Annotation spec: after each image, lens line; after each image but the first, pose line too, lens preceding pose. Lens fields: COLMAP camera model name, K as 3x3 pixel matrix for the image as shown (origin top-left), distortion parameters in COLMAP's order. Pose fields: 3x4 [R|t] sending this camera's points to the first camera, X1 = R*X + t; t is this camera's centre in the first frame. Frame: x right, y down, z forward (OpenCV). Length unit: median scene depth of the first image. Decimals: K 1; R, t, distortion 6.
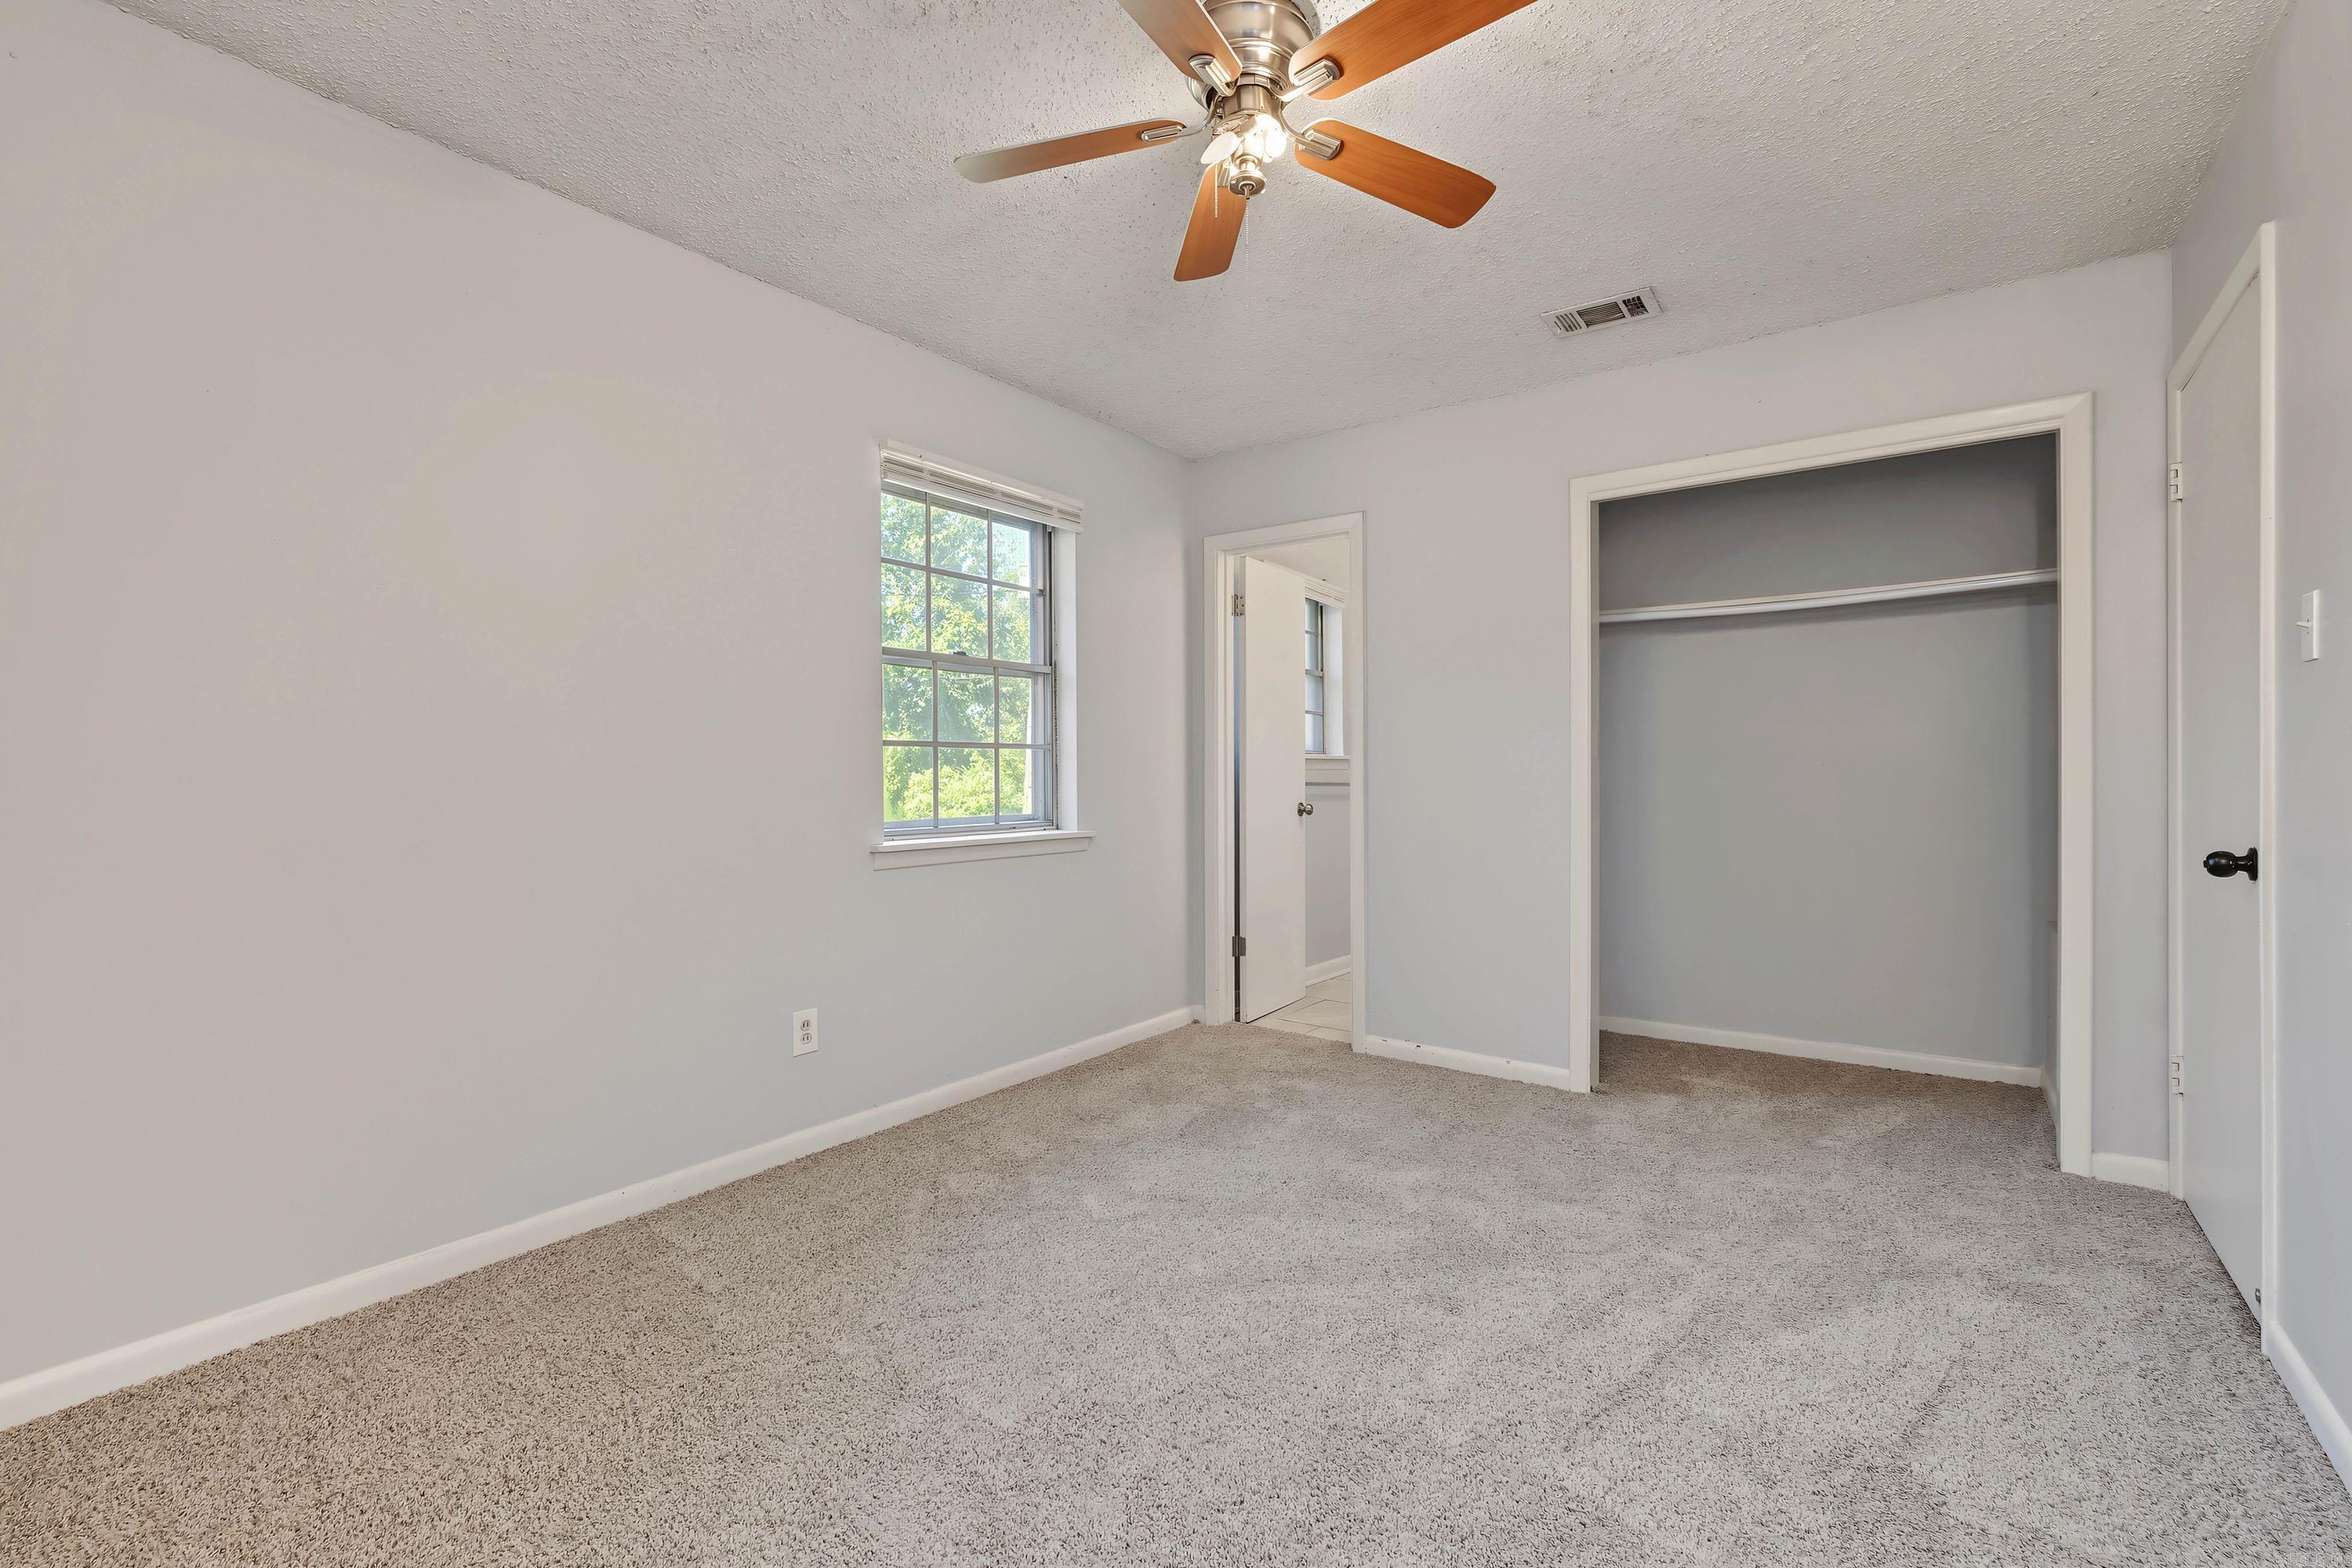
lens RADIAL K [[1033.0, 0, 1130.6], [0, 1033.0, 775.3], [0, 0, 1]] dist [-0.010974, -0.000037]
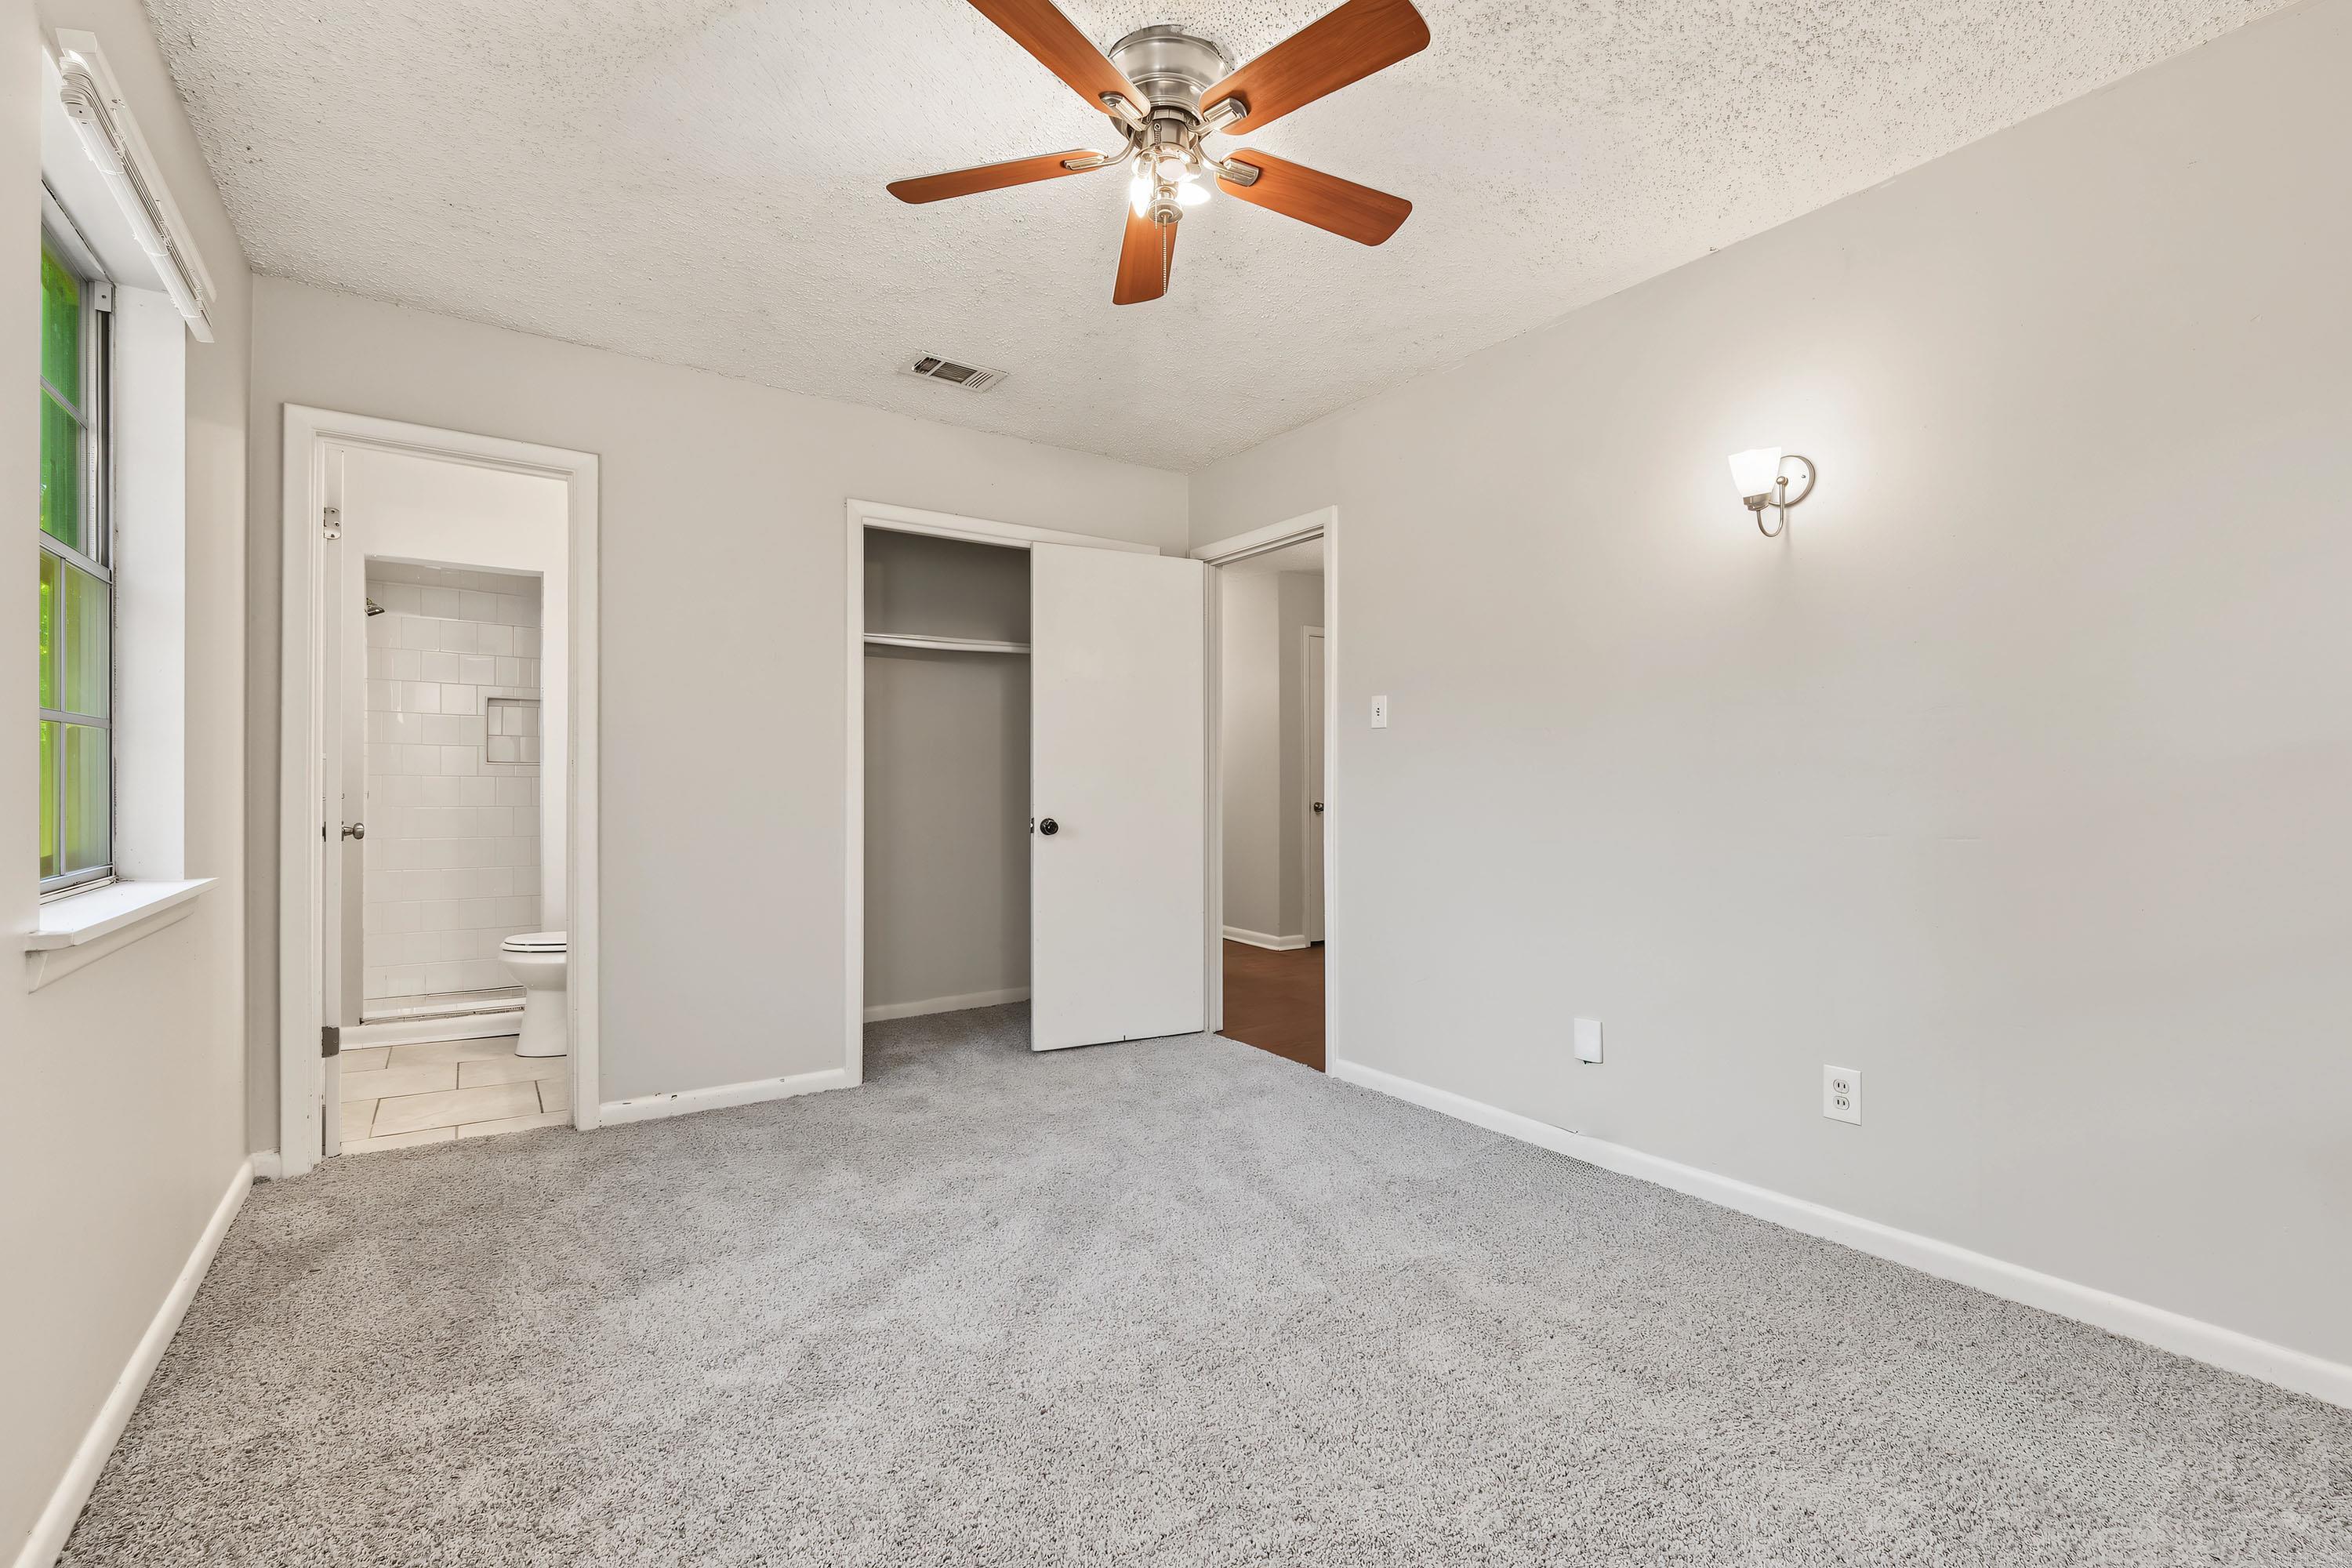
lens RADIAL K [[1033.0, 0, 1192.1], [0, 1033.0, 778.2], [0, 0, 1]] dist [-0.010974, -0.000037]
pose [[0.276571, 0.011355, 0.960926, -0.476015], [0.001228, 0.999925, -0.012169, 0.008299], [-0.960993, 0.004546, 0.276537, 0.379252]]
